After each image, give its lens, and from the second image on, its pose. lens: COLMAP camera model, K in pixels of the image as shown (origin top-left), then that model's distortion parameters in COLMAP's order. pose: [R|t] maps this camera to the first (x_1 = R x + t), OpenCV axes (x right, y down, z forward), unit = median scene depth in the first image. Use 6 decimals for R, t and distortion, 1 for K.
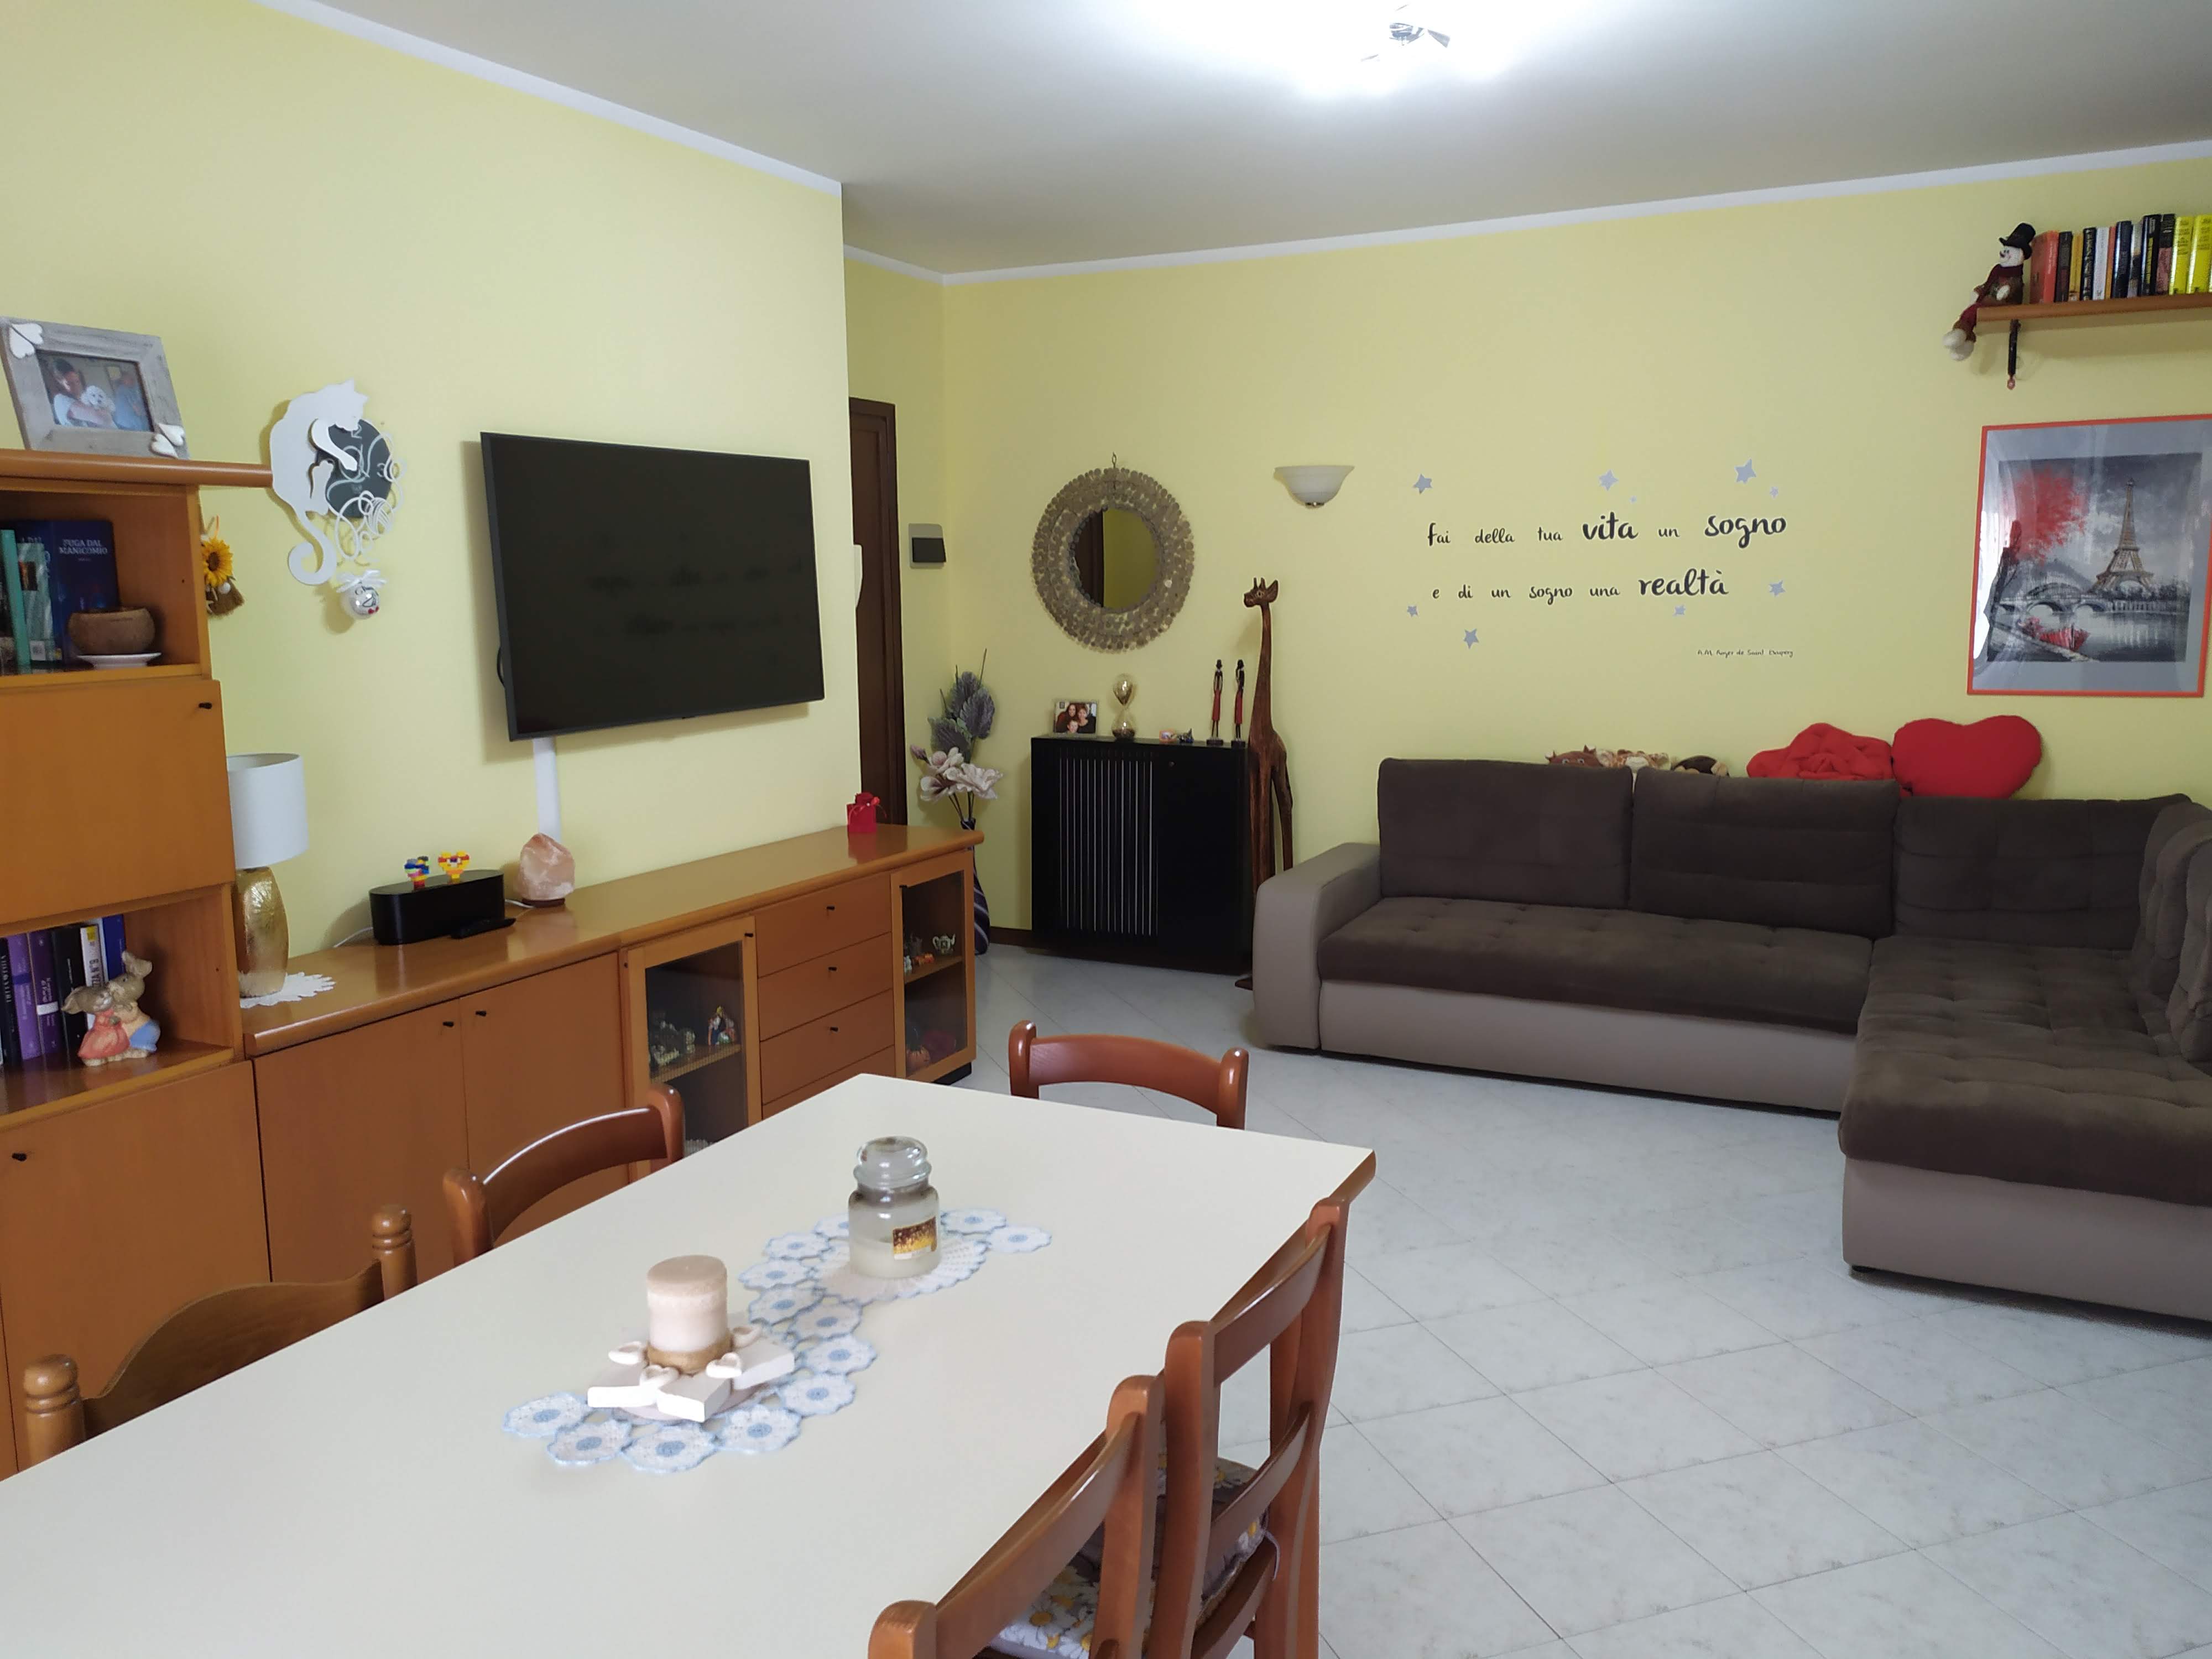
lens RADIAL K [[1679.7, 0, 1111.8], [0, 1679.7, 819.5], [0, 0, 1]] dist [0.049145, -0.029577]
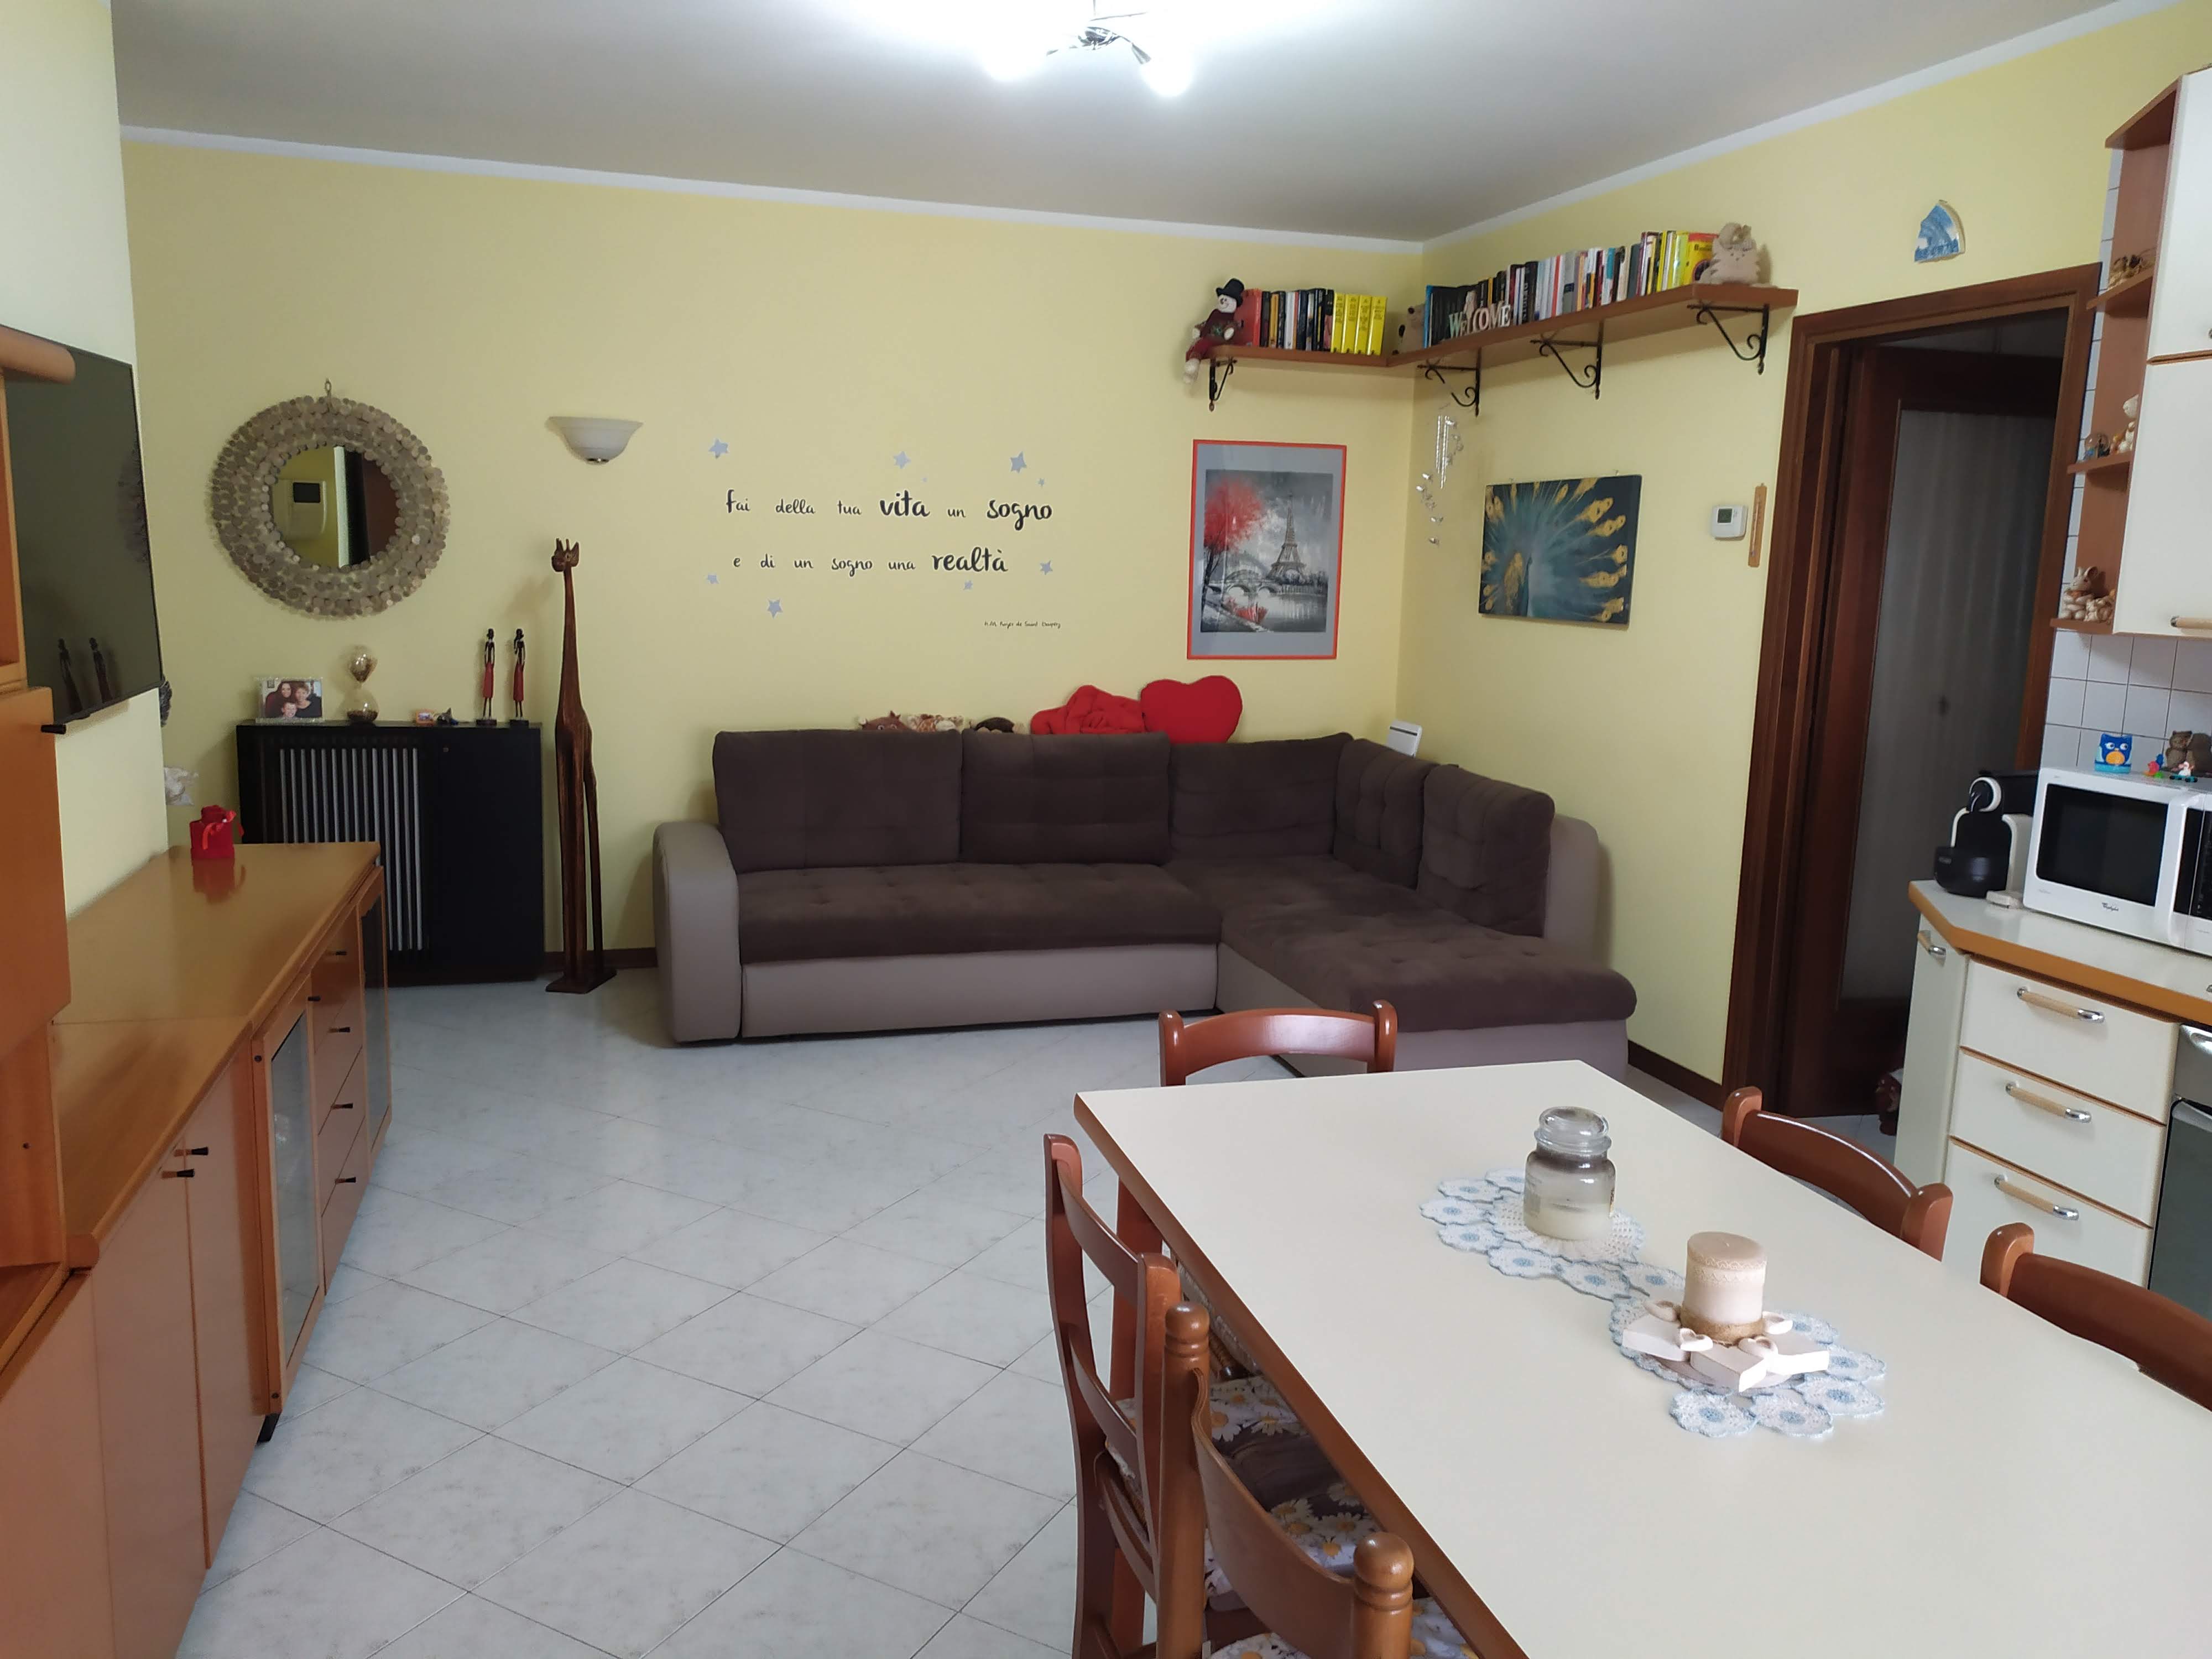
lens RADIAL K [[1679.7, 0, 1120.4], [0, 1679.7, 827.5], [0, 0, 1]] dist [0.049145, -0.029577]
pose [[0.732295, -0.083104, 0.675897, -0.343336], [0.062611, 0.996538, 0.054692, -0.020998], [-0.678103, 0.002268, 0.734964, 0.135239]]
